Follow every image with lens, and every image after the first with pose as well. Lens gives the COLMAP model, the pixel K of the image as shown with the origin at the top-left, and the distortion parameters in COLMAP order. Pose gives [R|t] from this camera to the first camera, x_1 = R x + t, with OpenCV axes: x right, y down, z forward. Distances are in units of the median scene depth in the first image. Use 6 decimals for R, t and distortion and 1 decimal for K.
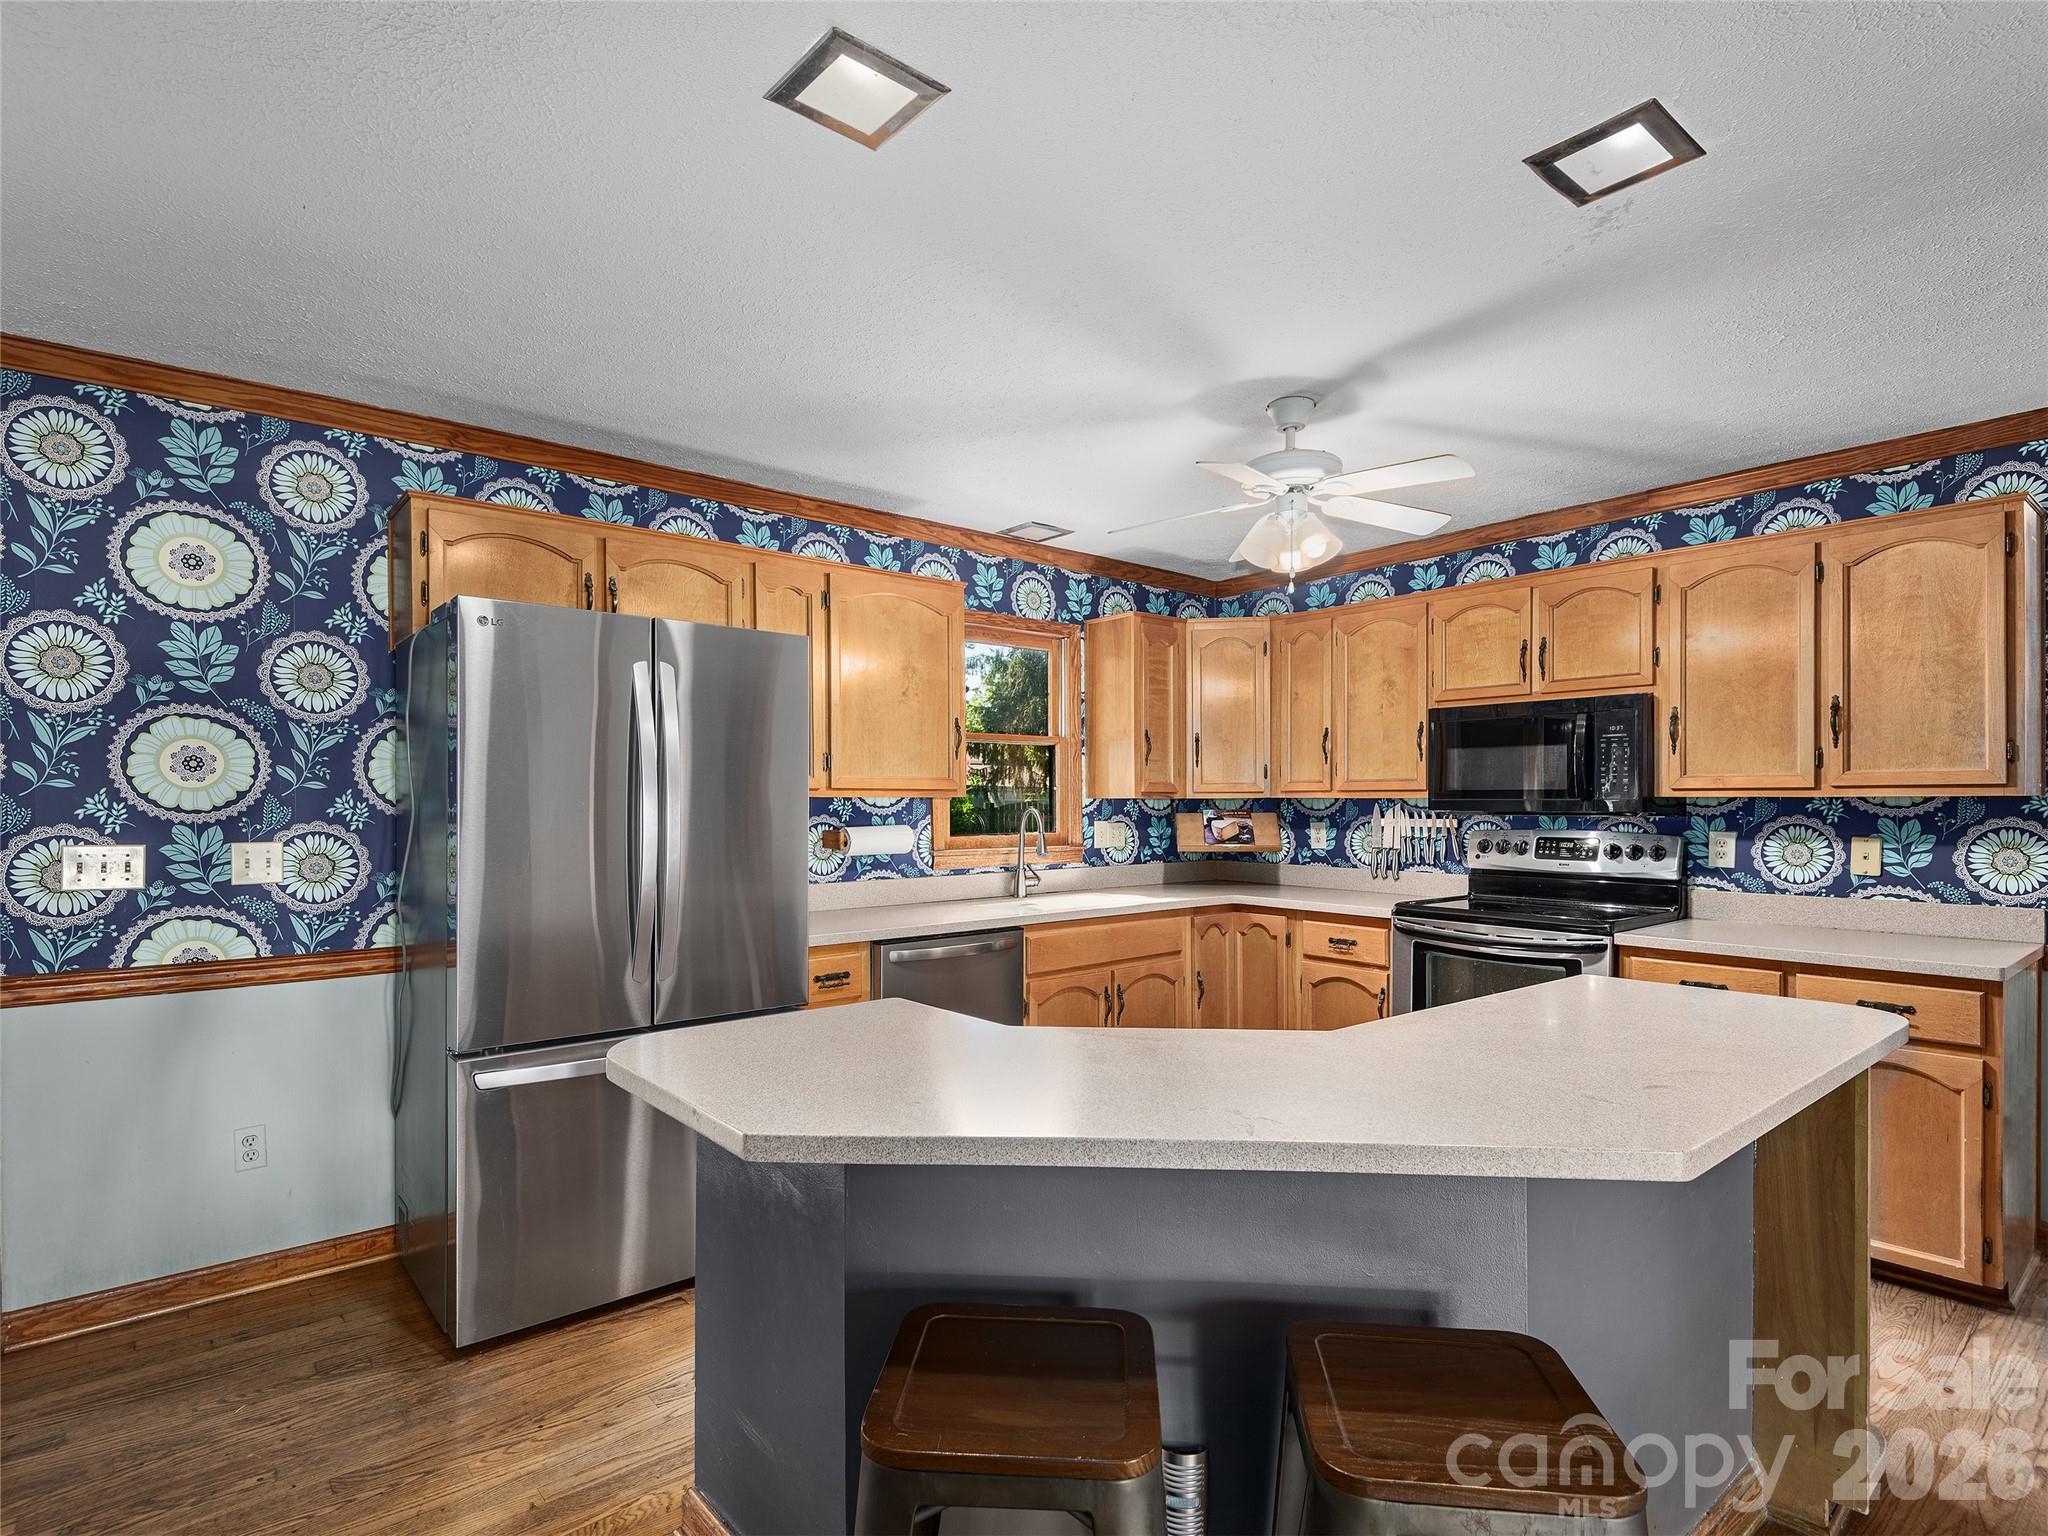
lens RADIAL K [[1053.7, 0, 1017.3], [0, 1053.7, 807.5], [0, 0, 1]] dist [0.013332, -0.000171]
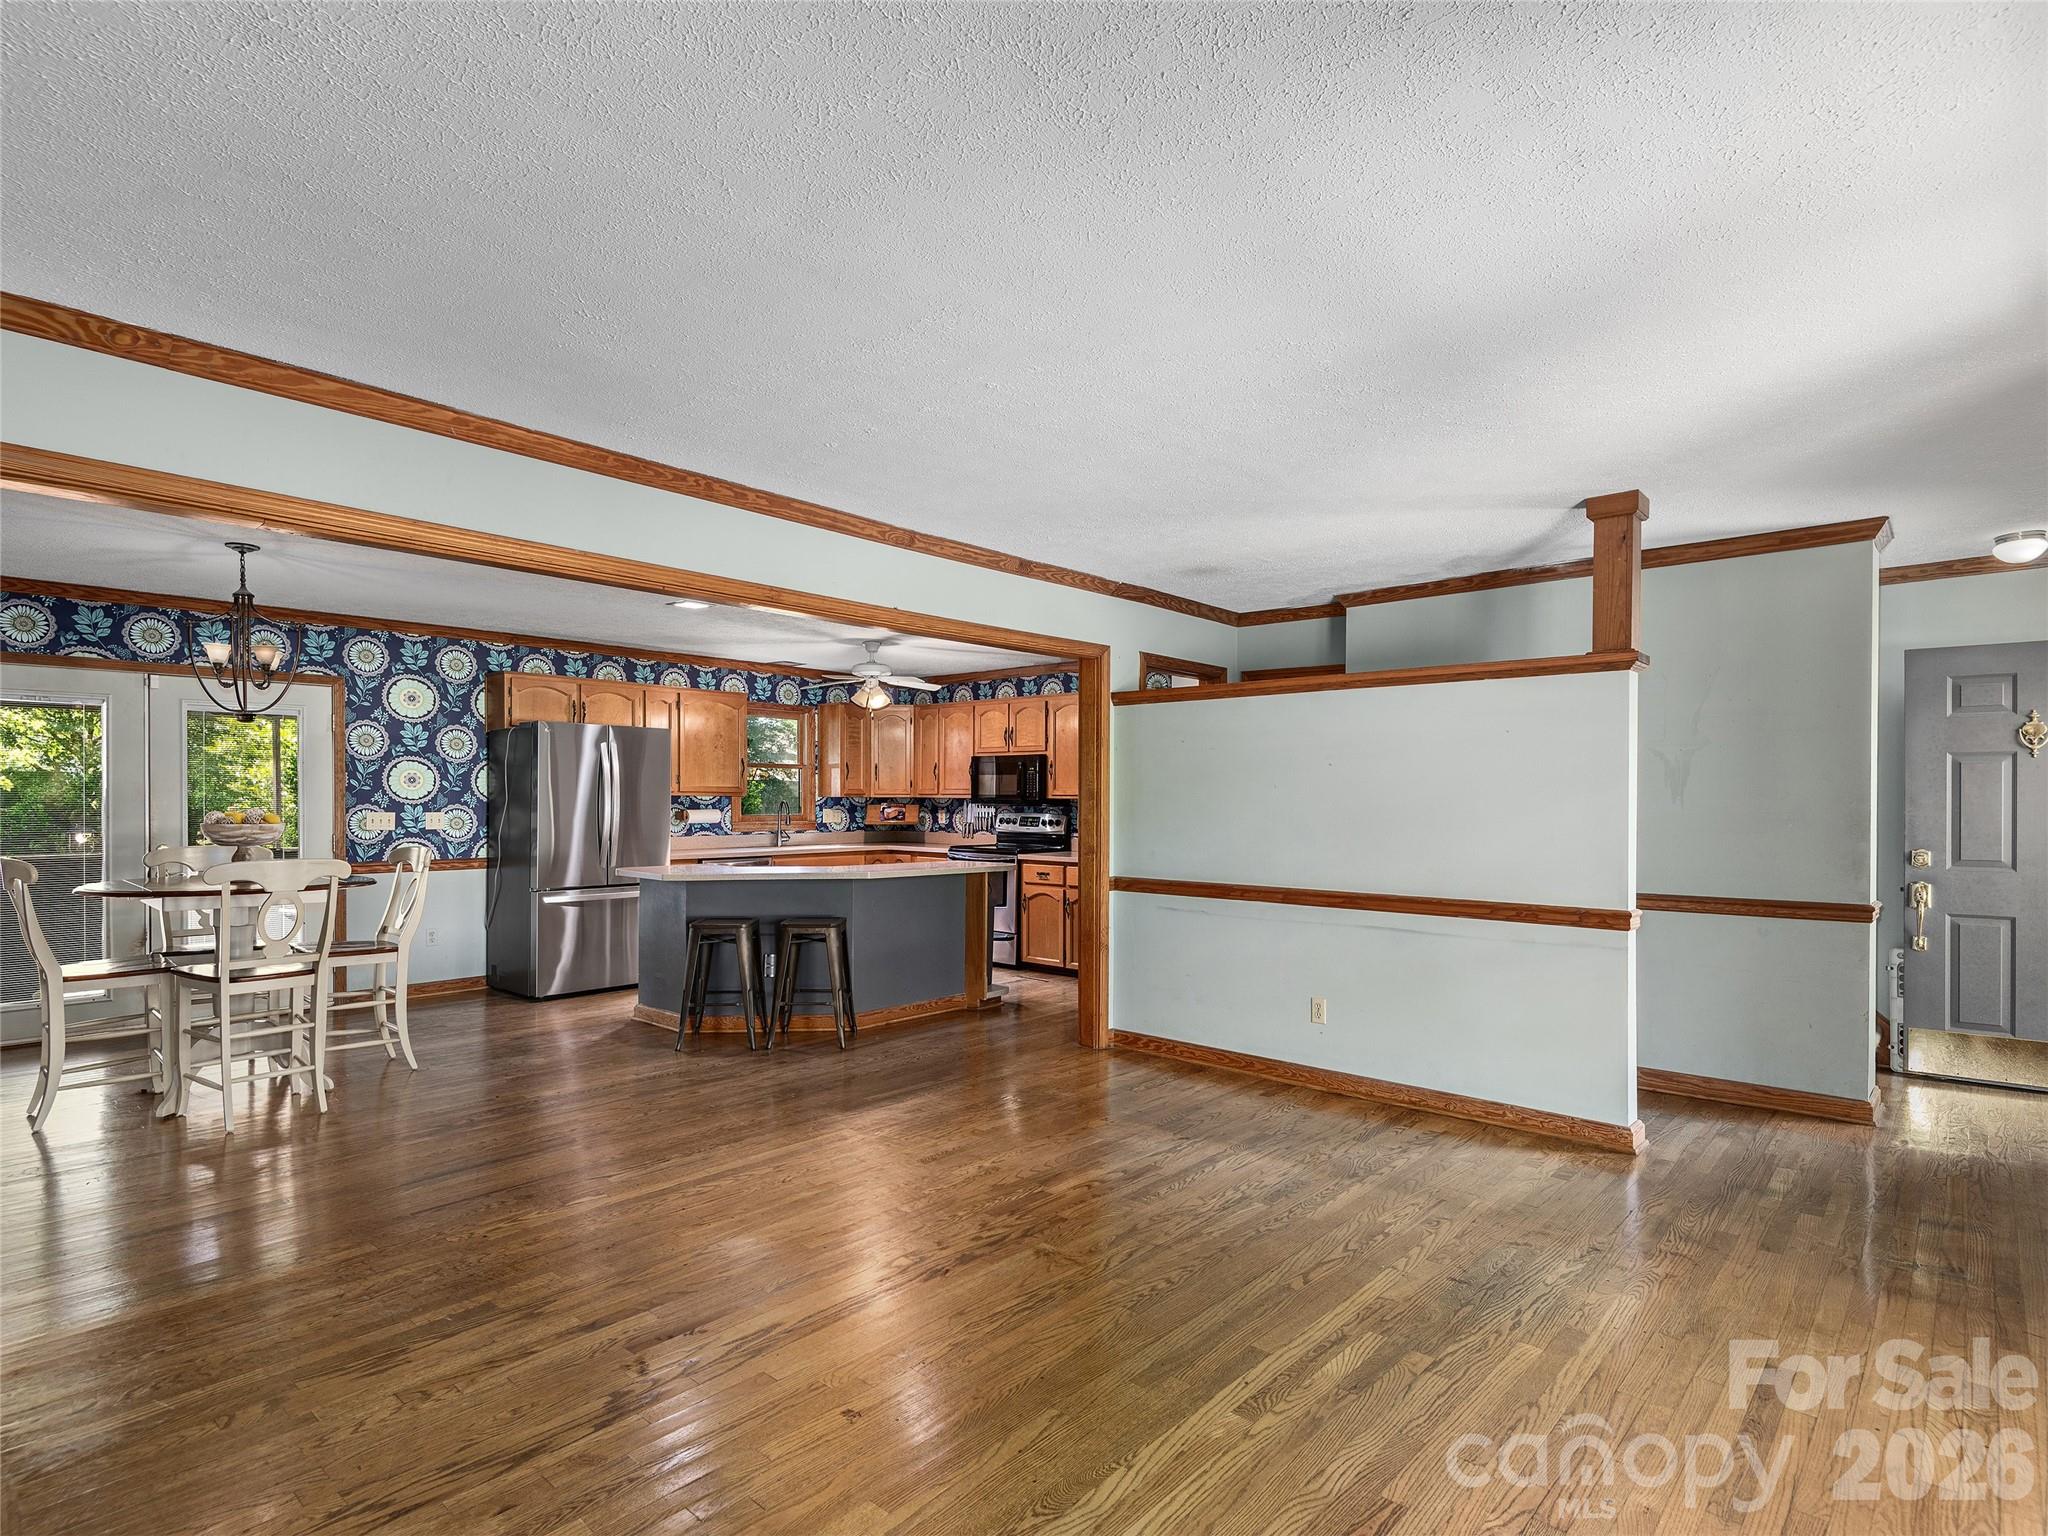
lens RADIAL K [[1039.2, 0, 1046.0], [0, 1039.2, 808.9], [0, 0, 1]] dist [0.003291, 0.000029]
pose [[0.985471, 0.006578, 0.169715, 0.177328], [-0.007289, 0.999967, 0.003568, 0.004136], [-0.169686, -0.004754, 0.985487, -1.080000]]
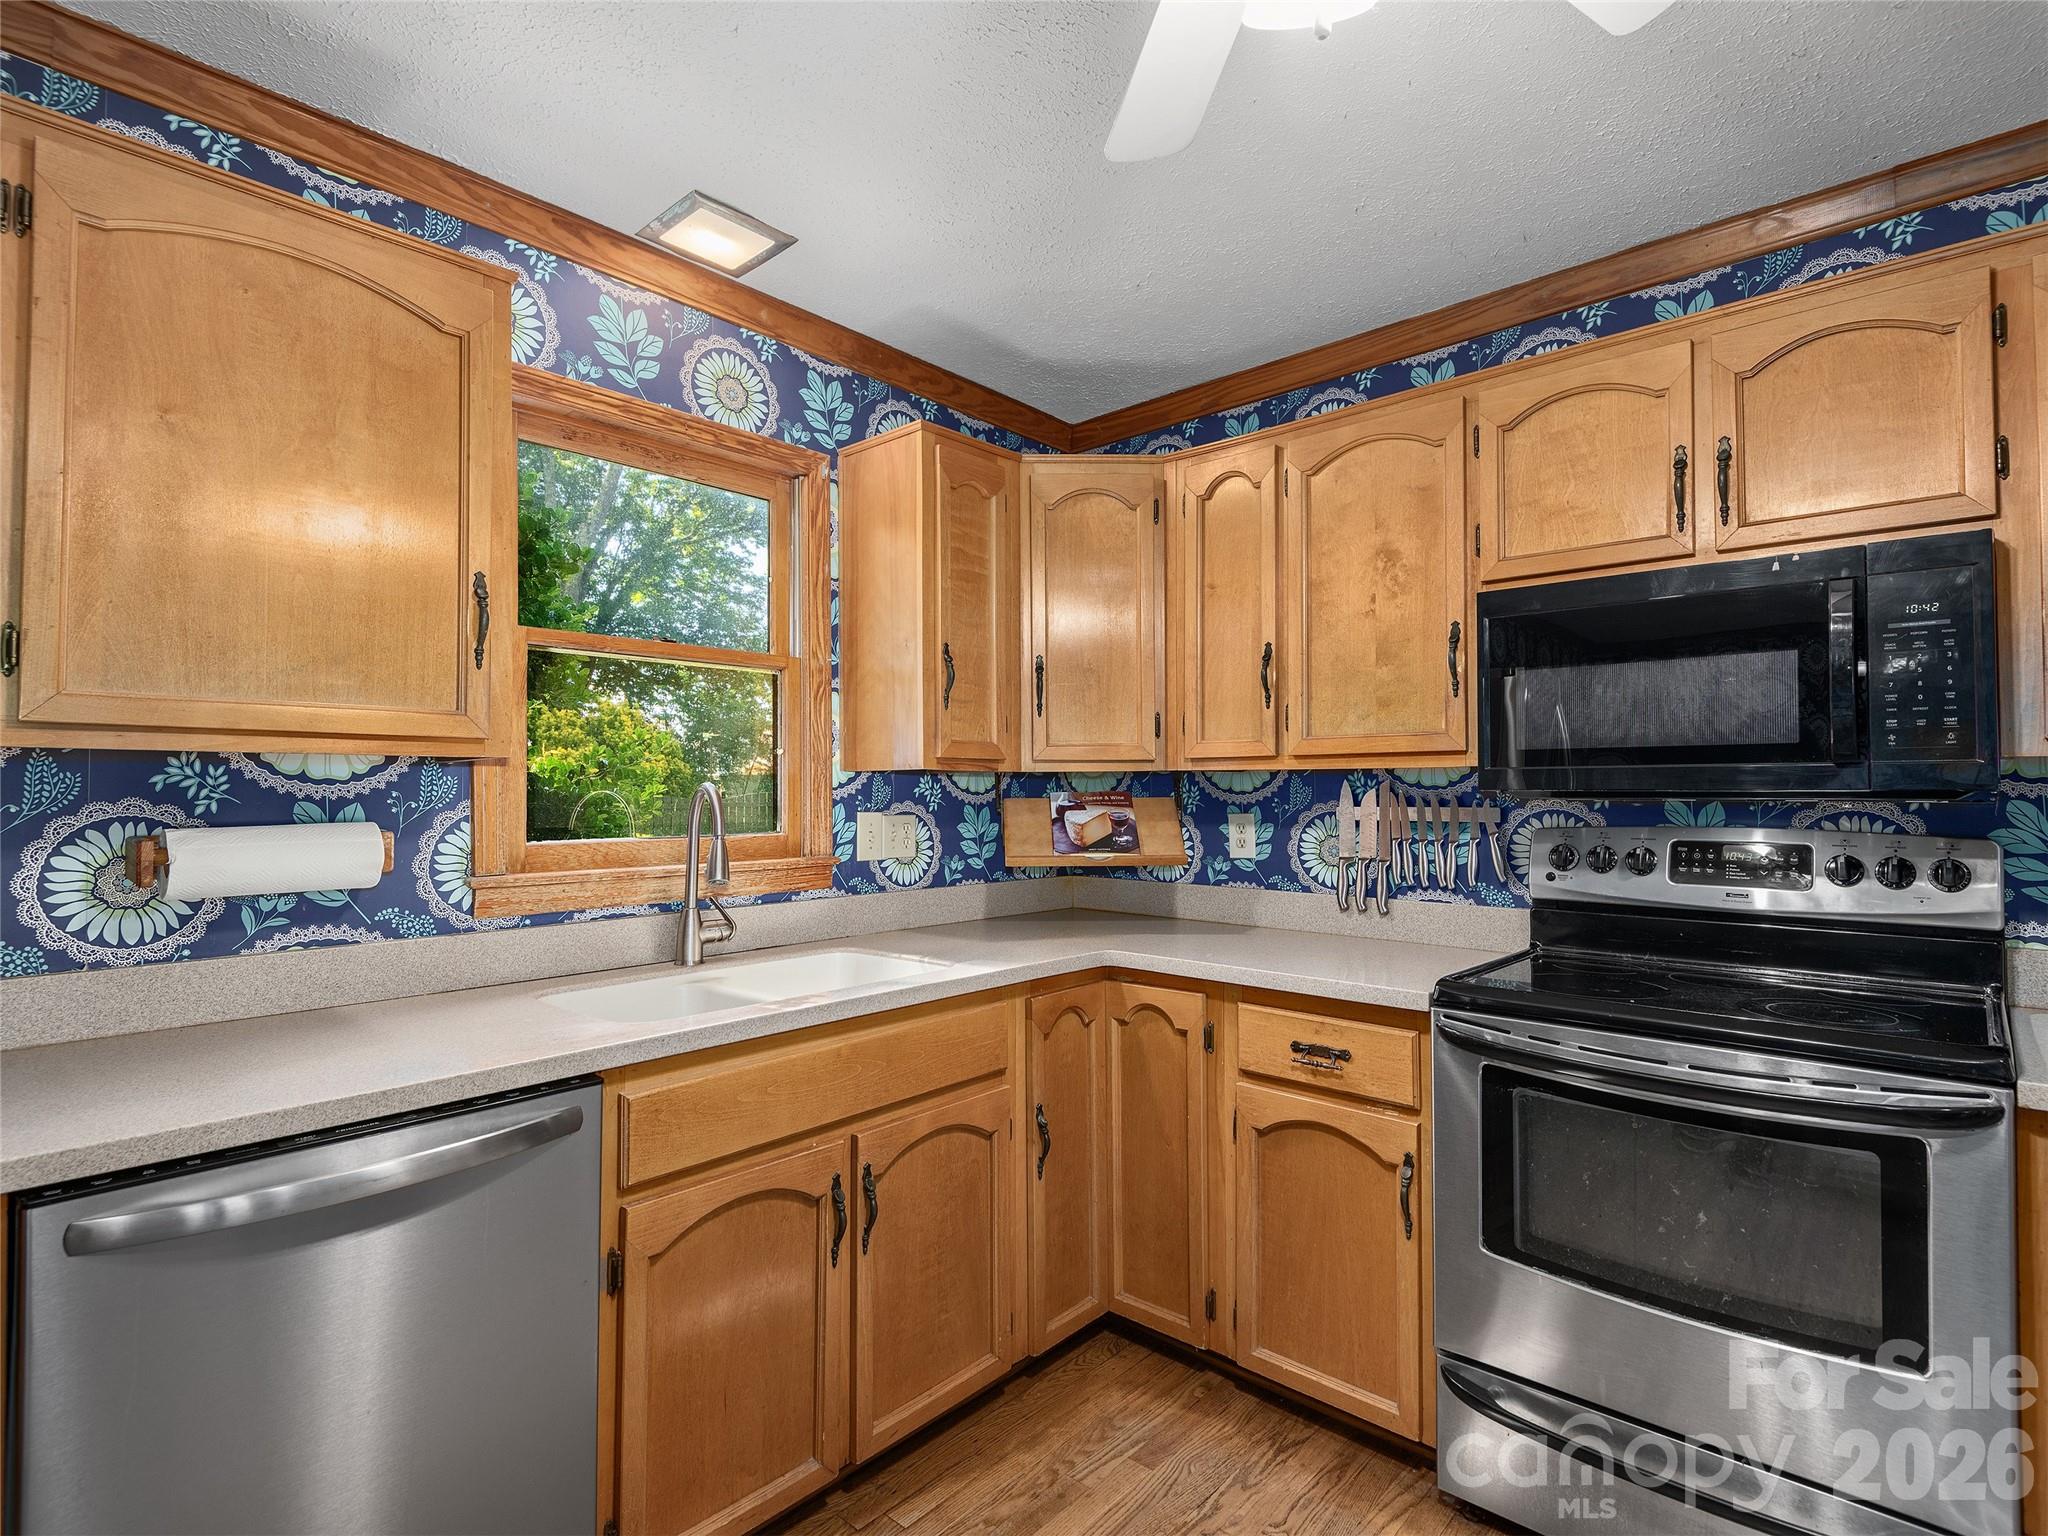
lens RADIAL K [[1034.8, 0, 1028.1], [0, 1034.8, 768.0], [0, 0, 1]] dist [-0.000201, -0.000929]
pose [[0.989482, 0.004142, 0.144595, 0.097473], [0.000212, 0.999547, -0.030089, 0.007001], [-0.144654, 0.029803, 0.989033, 0.522687]]
